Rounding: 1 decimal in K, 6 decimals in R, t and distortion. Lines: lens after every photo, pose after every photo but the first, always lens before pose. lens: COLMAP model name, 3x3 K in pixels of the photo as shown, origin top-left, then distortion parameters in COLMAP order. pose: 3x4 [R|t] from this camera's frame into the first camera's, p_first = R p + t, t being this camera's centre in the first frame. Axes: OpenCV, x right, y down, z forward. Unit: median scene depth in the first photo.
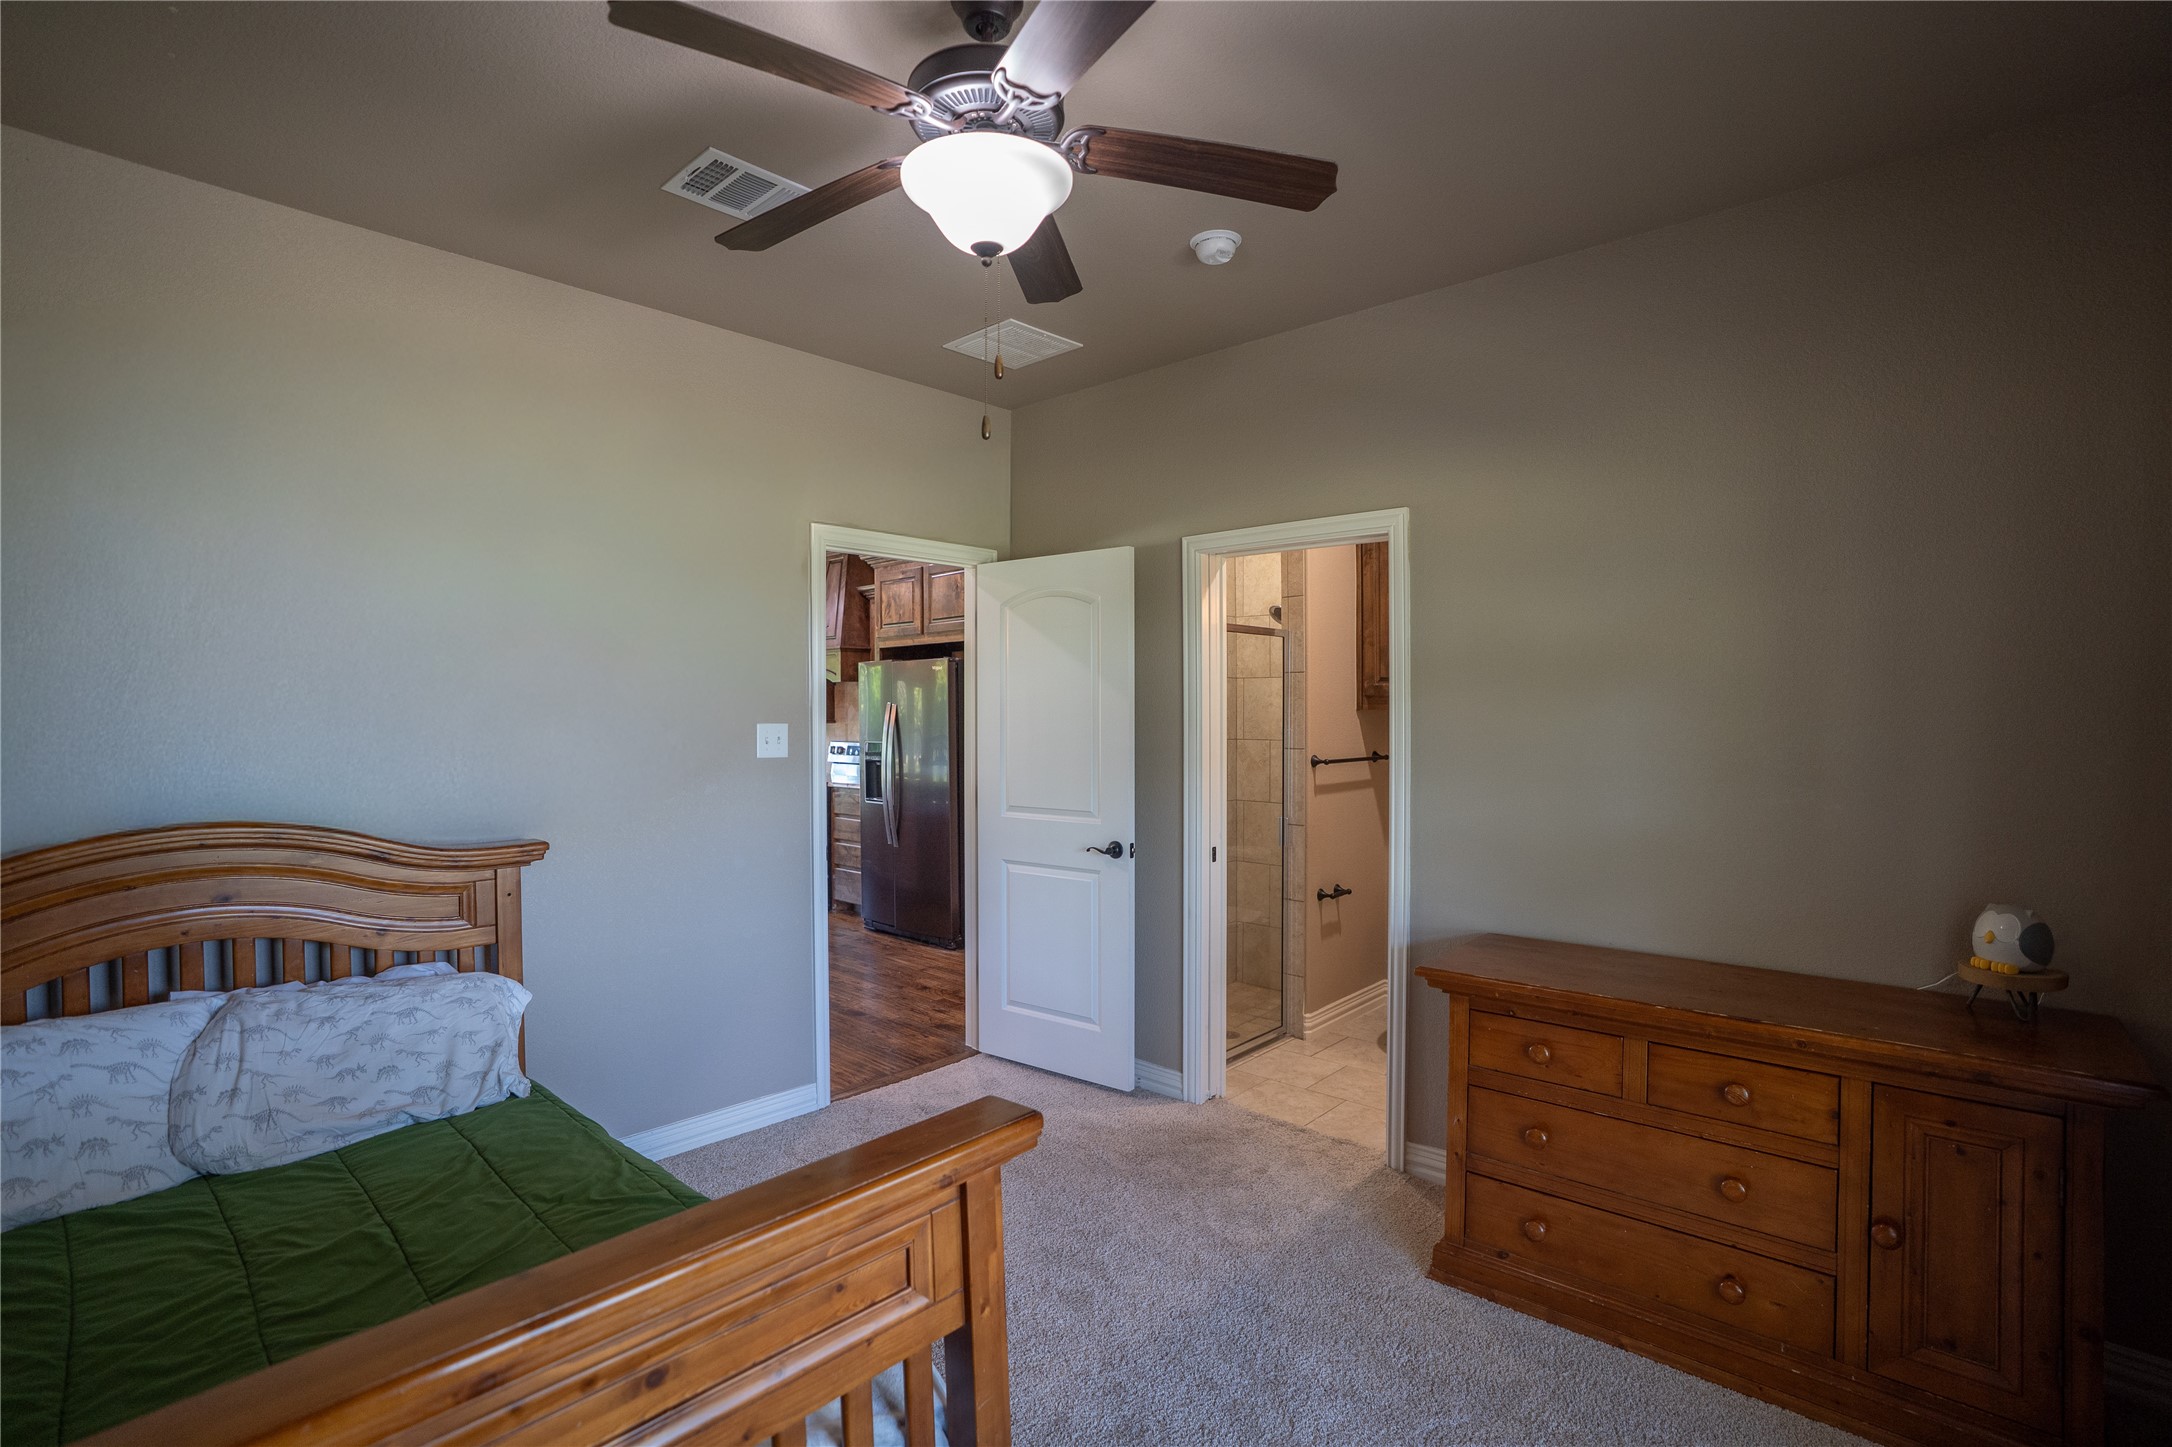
lens RADIAL K [[1000.5, 0, 1090.1], [0, 1000.5, 719.1], [0, 0, 1]] dist [-0.040690, 0.004240]
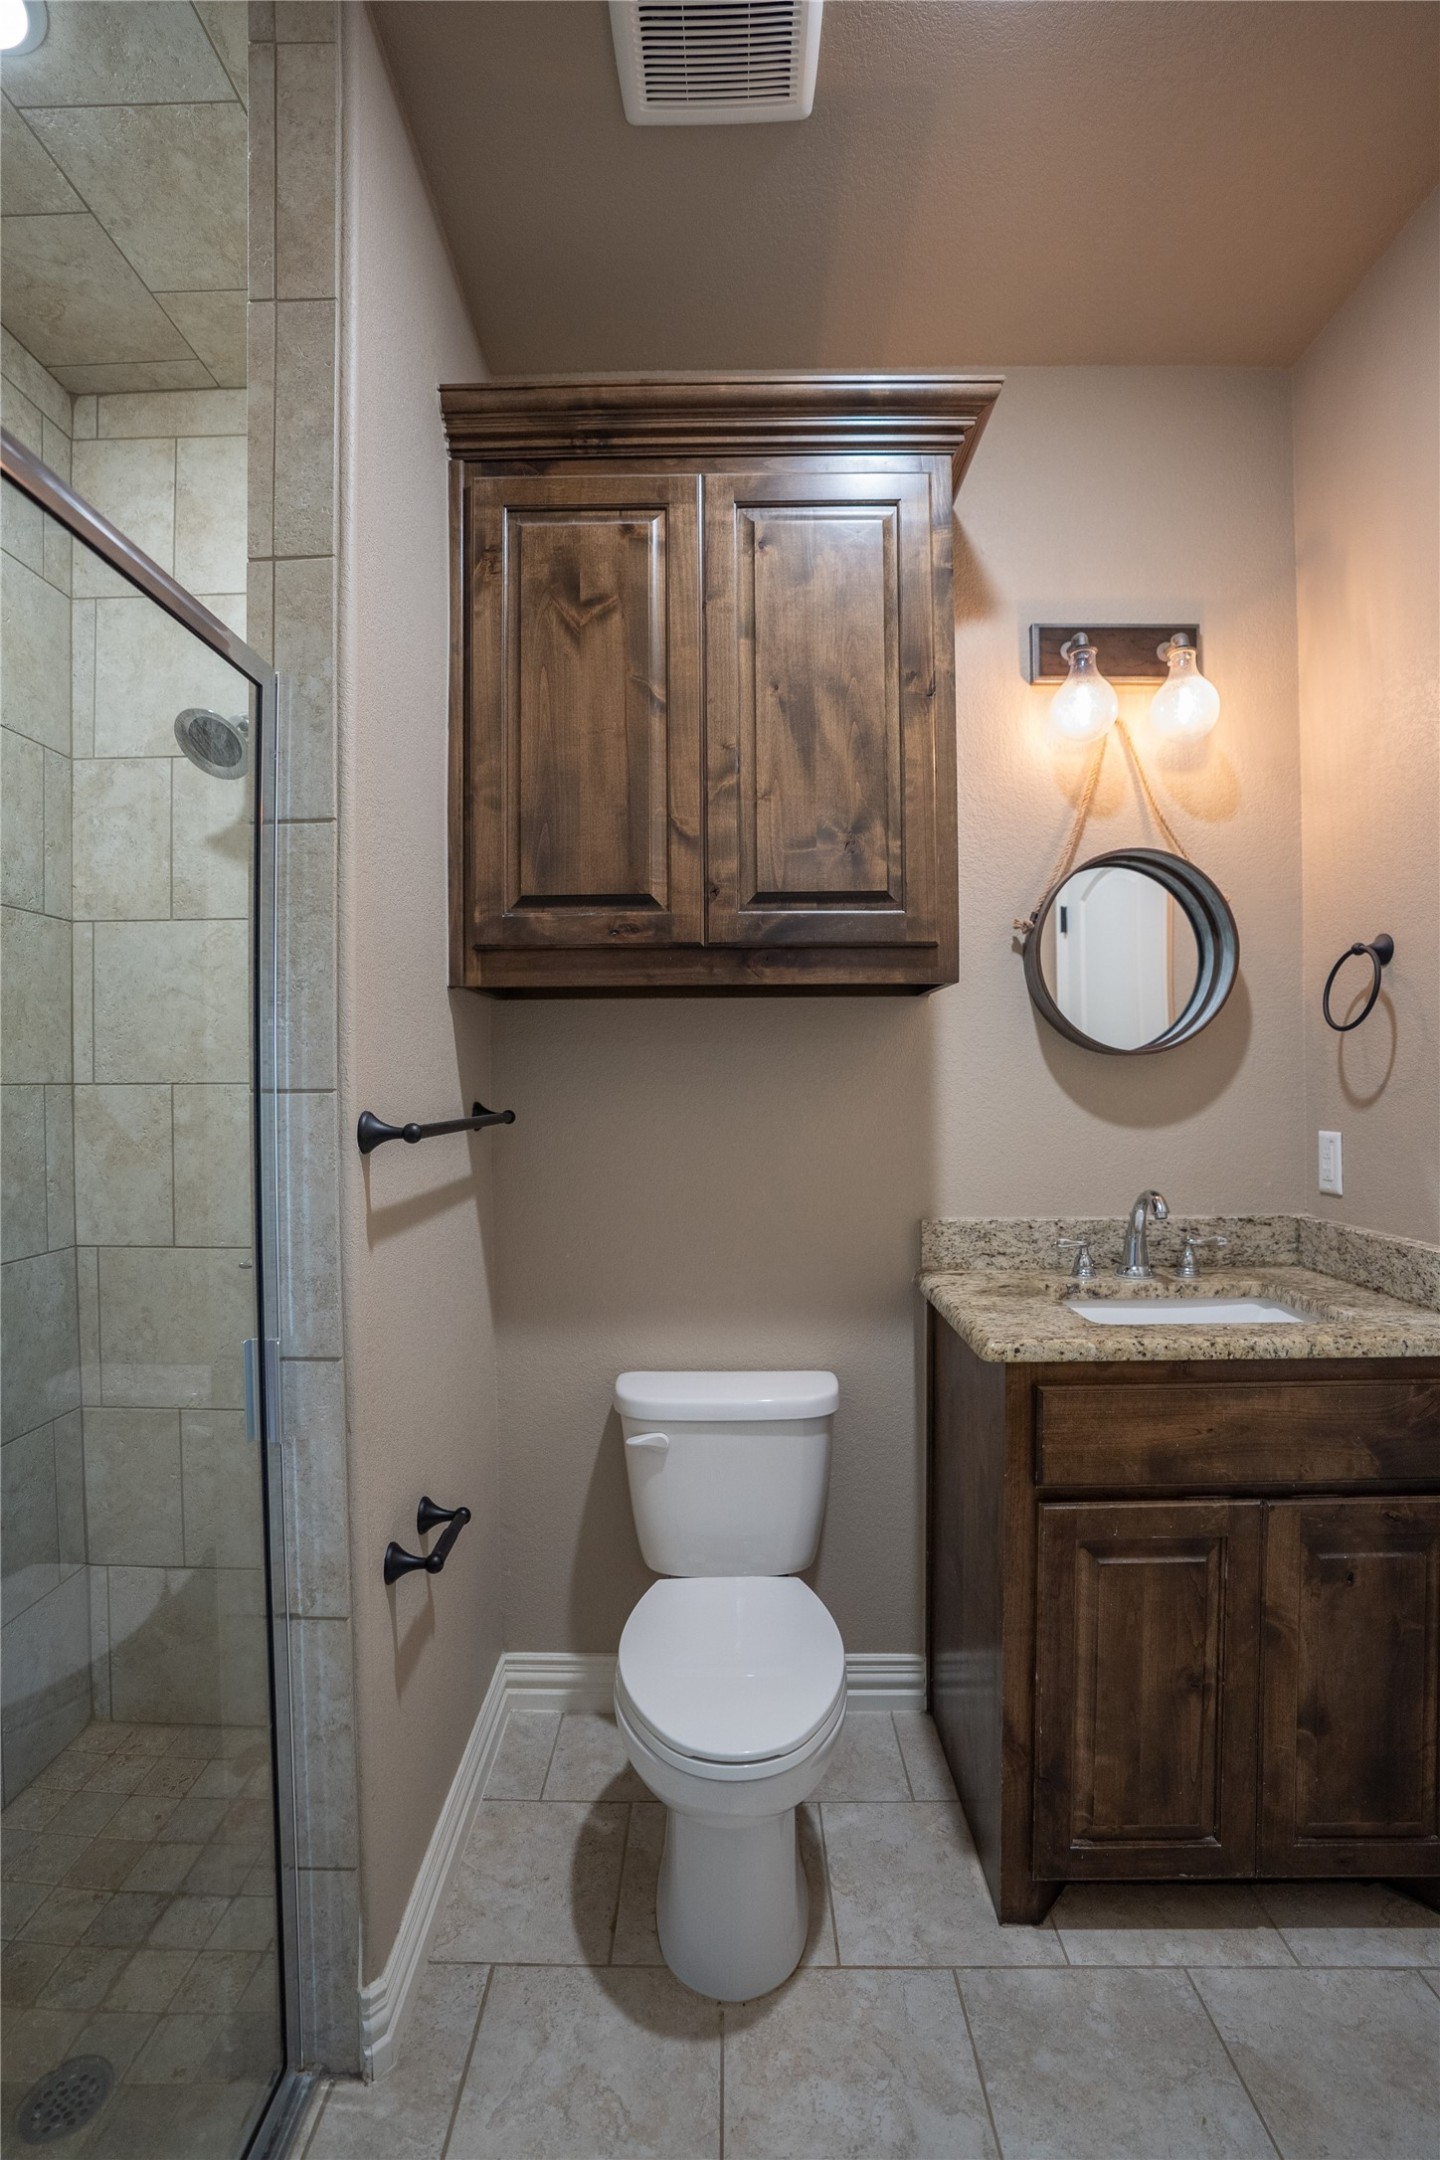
lens RADIAL K [[994.9, 0, 713.4], [0, 994.9, 1087.1], [0, 0, 1]] dist [-0.040690, 0.004240]
pose [[0.754511, -0.009903, 0.656213, 0.108988], [0.011857, 0.999929, 0.001456, 0.029724], [-0.656180, 0.006682, 0.754574, 0.709340]]
